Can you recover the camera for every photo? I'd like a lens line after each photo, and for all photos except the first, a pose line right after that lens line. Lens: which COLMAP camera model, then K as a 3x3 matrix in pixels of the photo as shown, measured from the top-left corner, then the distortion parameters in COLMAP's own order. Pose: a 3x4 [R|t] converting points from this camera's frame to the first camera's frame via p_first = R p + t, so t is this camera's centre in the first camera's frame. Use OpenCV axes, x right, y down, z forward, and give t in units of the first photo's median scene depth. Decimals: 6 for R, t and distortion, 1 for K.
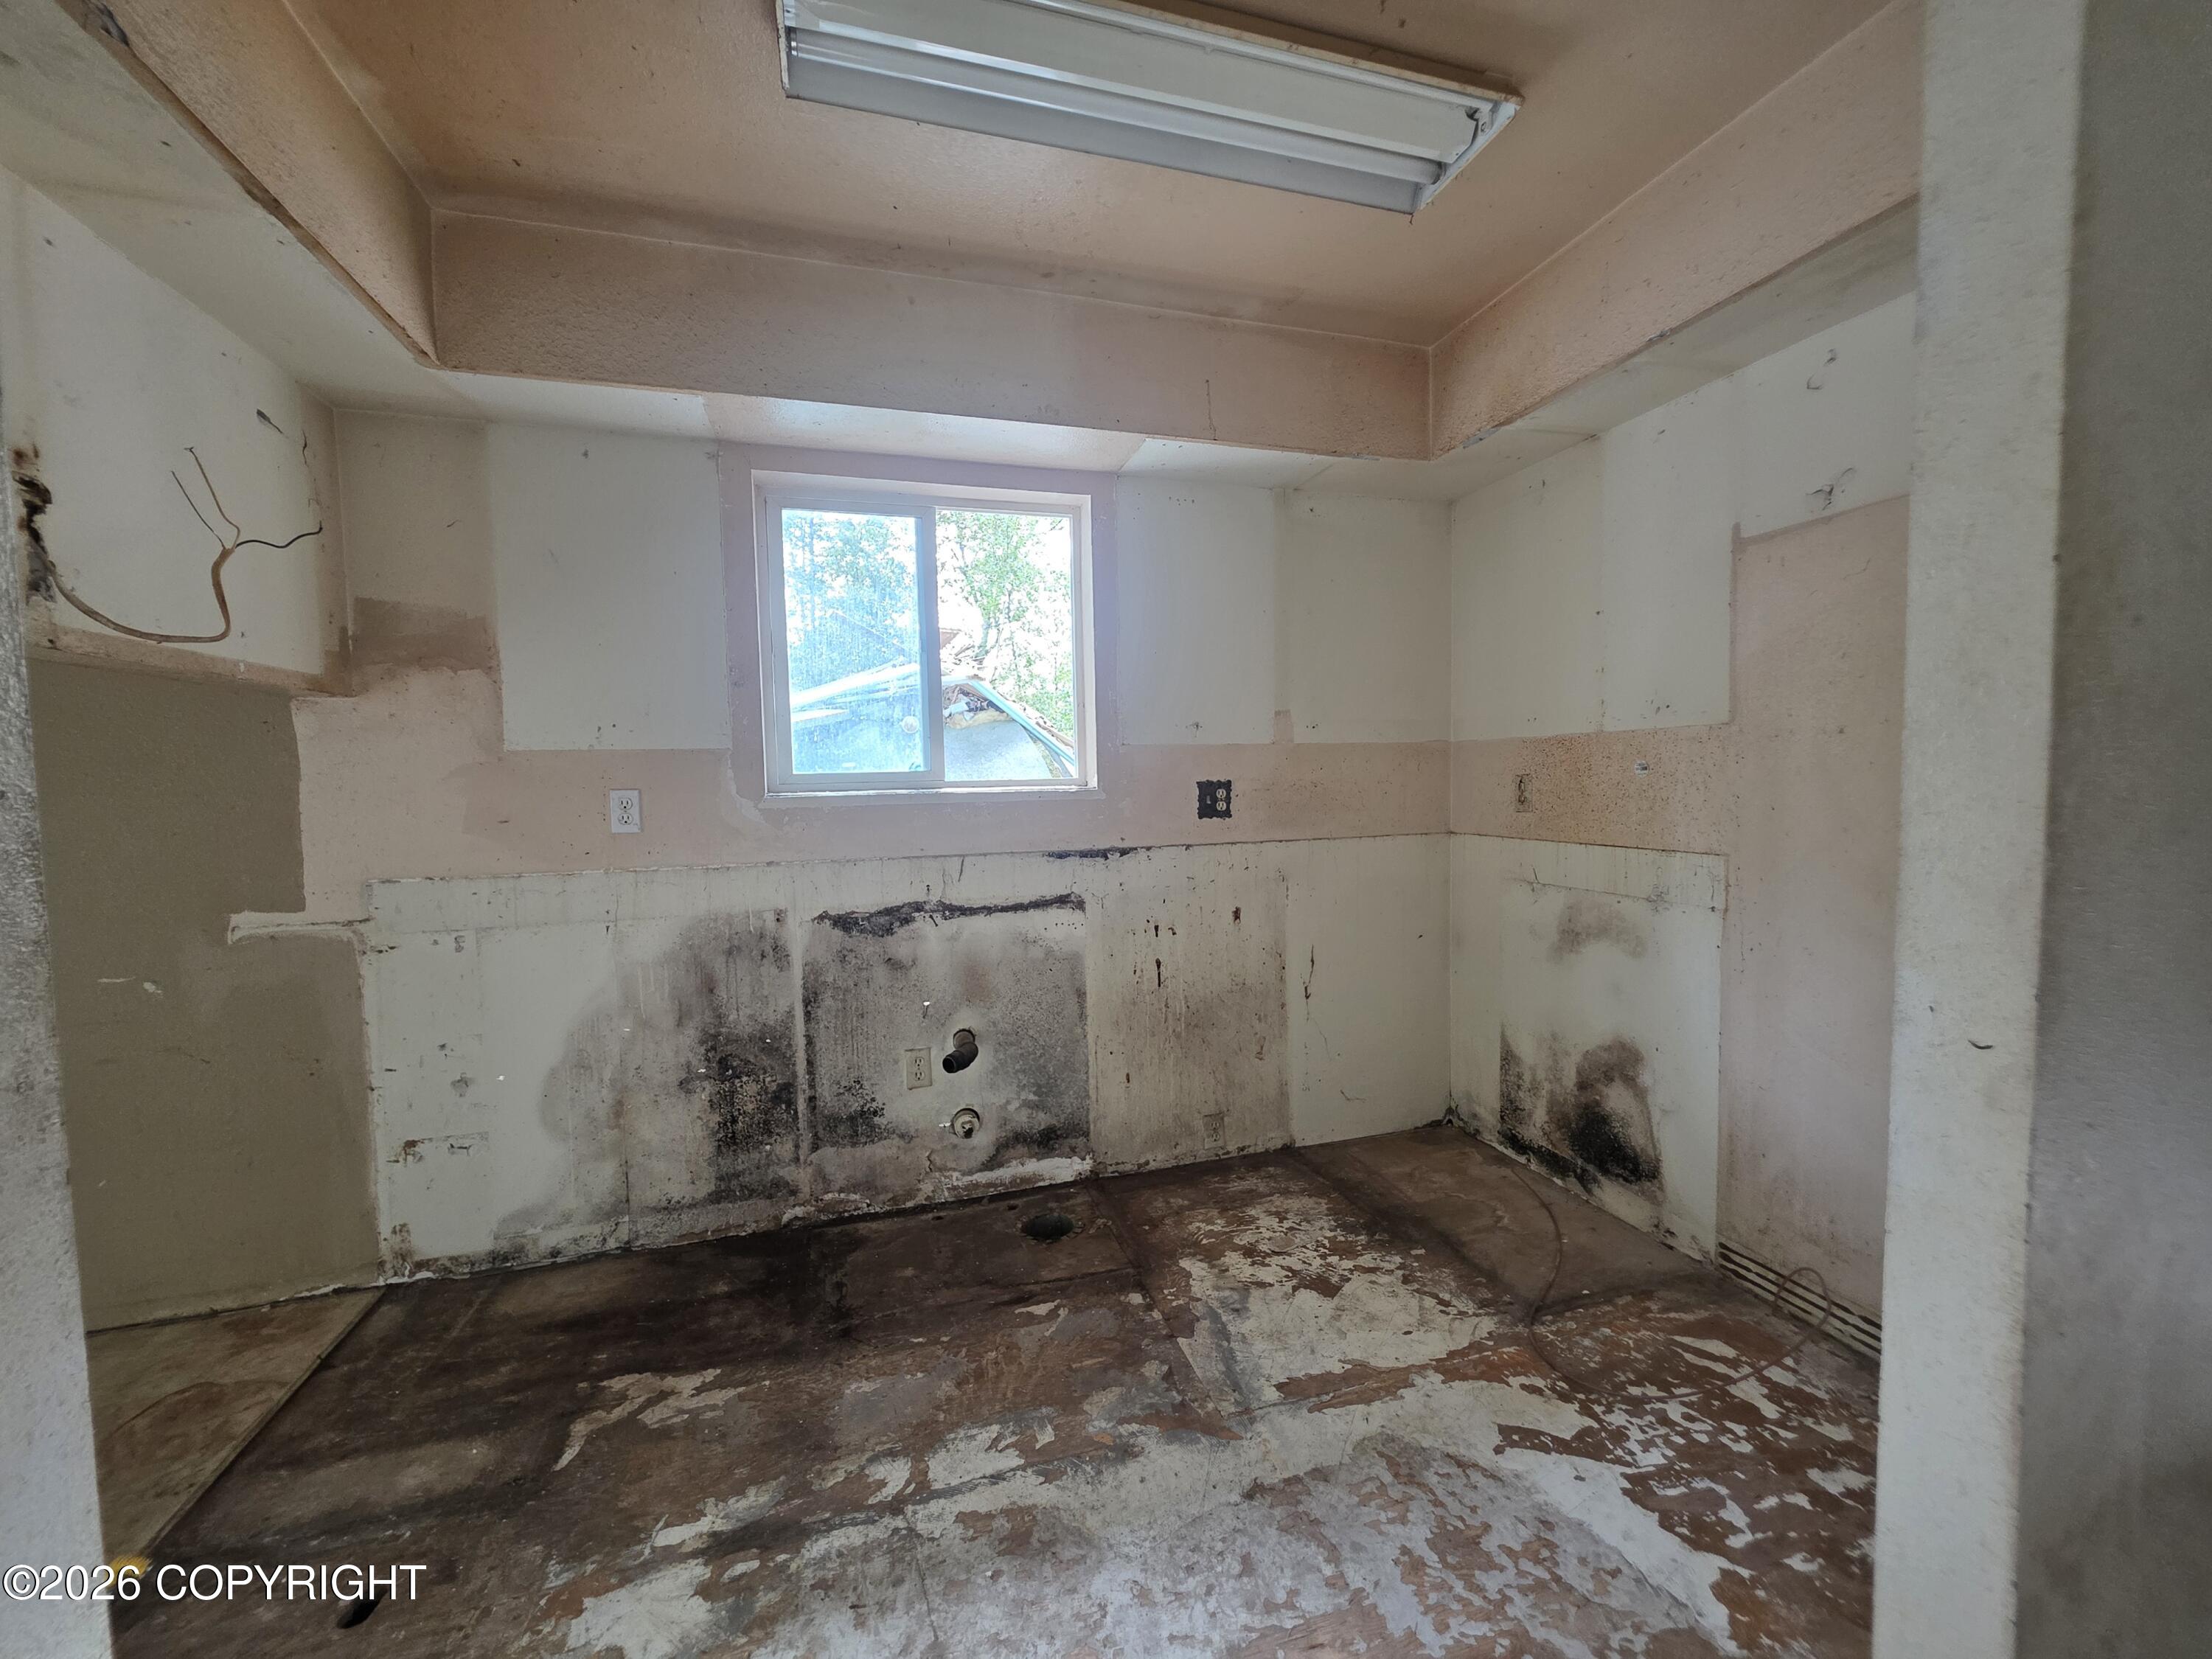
lens RADIAL K [[883.2, 0, 1106.6], [0, 883.2, 833.0], [0, 0, 1]] dist [0.000885, 0.000337]
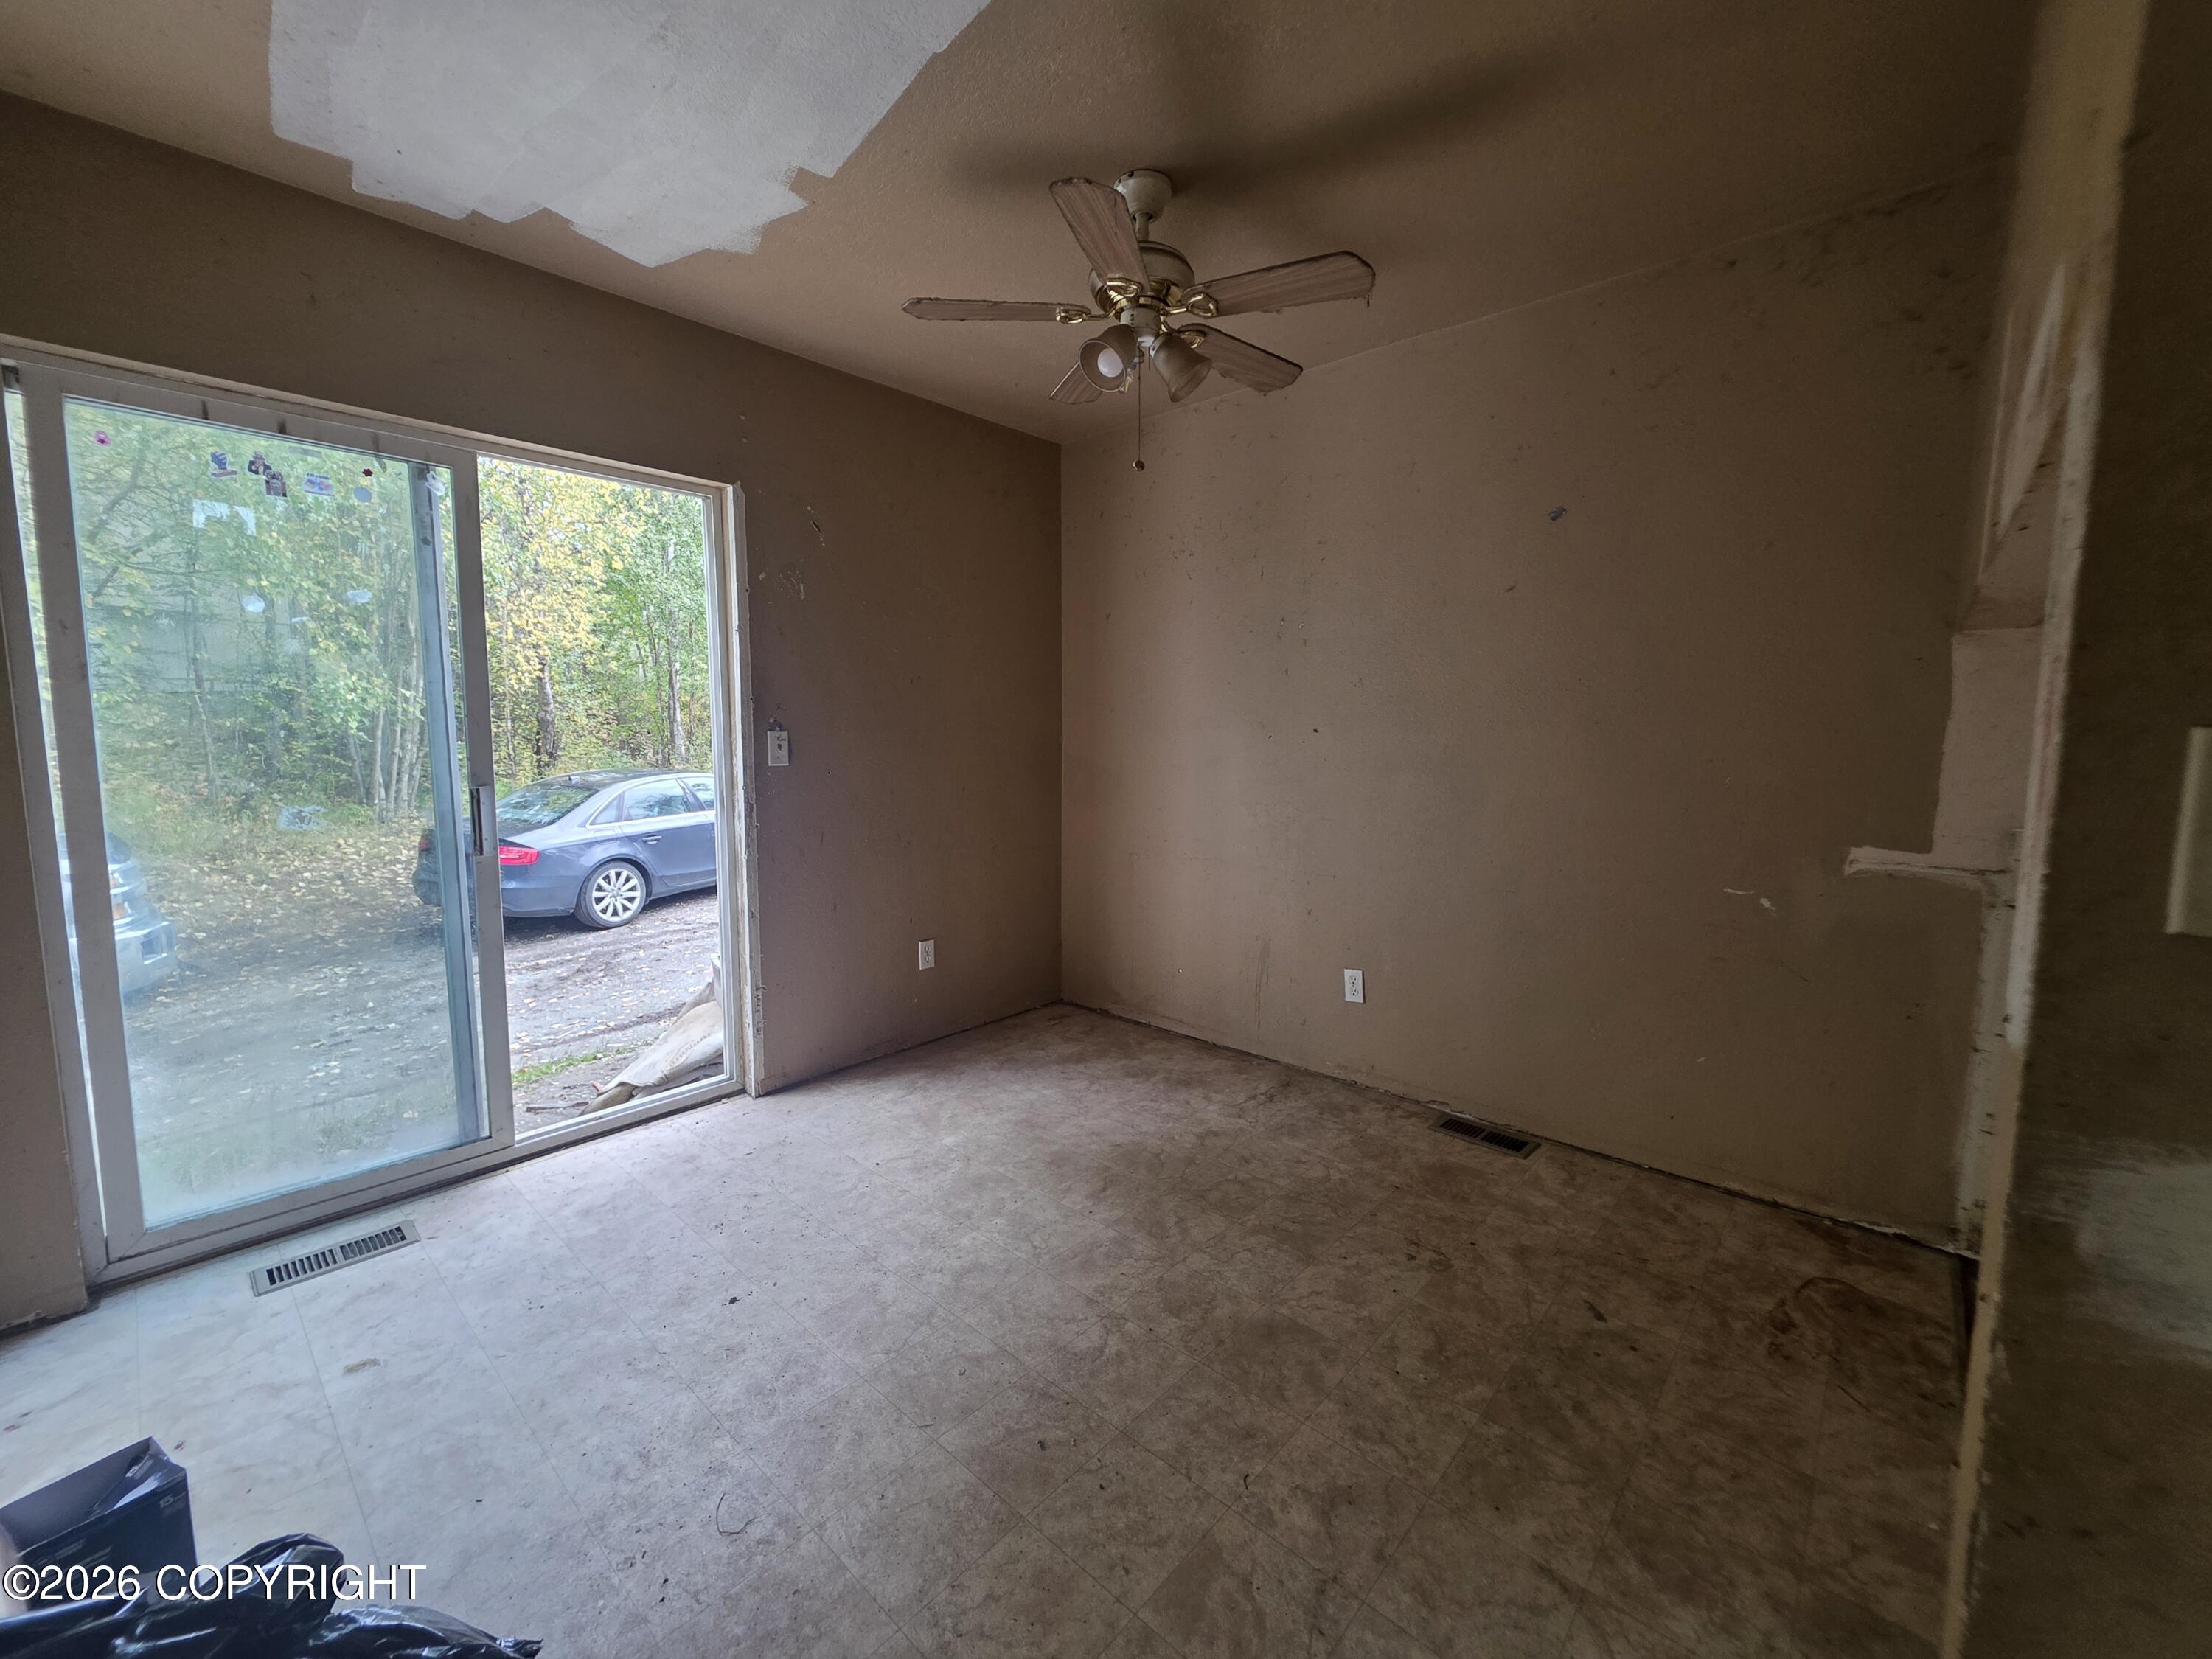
lens RADIAL K [[883.2, 0, 1107.9], [0, 883.2, 820.7], [0, 0, 1]] dist [0.000885, 0.000337]
pose [[0.522303, 0.108221, -0.845865, -0.559321], [-0.066135, 0.994068, 0.086345, 0.028211], [0.850192, 0.010843, 0.526361, -0.288525]]
